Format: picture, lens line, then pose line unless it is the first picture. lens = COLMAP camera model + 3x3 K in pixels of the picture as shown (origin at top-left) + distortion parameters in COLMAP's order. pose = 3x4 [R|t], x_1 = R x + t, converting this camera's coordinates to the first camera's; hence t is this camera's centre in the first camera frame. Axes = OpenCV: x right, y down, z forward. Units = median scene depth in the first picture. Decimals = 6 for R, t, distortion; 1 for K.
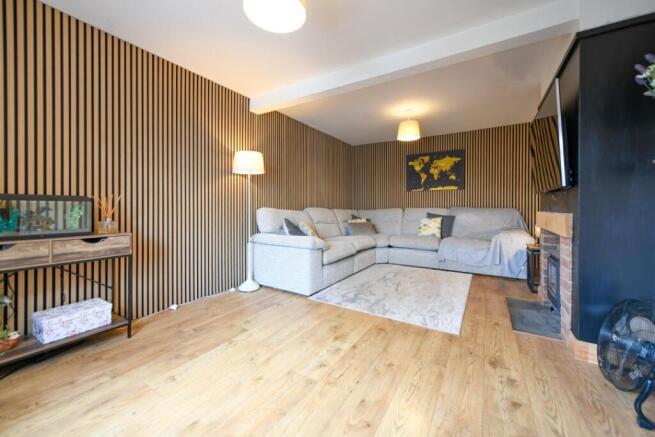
lens RADIAL K [[255.3, 0, 332.6], [0, 255.3, 207.2], [0, 0, 1]] dist [0.010847, -0.000076]
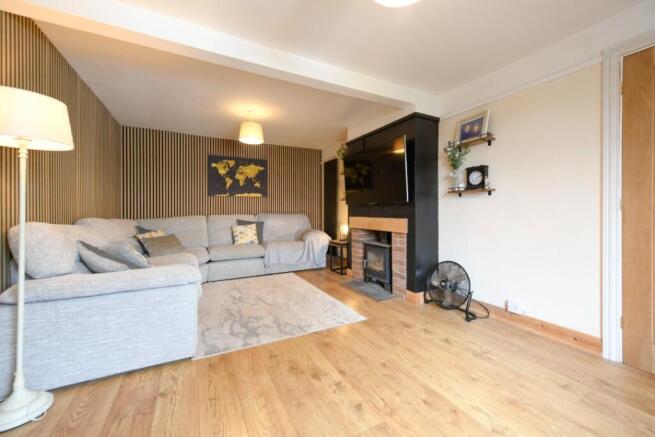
lens RADIAL K [[255.3, 0, 325.7], [0, 255.3, 212.4], [0, 0, 1]] dist [0.010847, -0.000076]
pose [[0.525404, -0.014792, 0.850724, -0.422711], [0.008664, 0.999890, 0.012035, -0.022676], [-0.850809, 0.001048, 0.525475, 0.331325]]
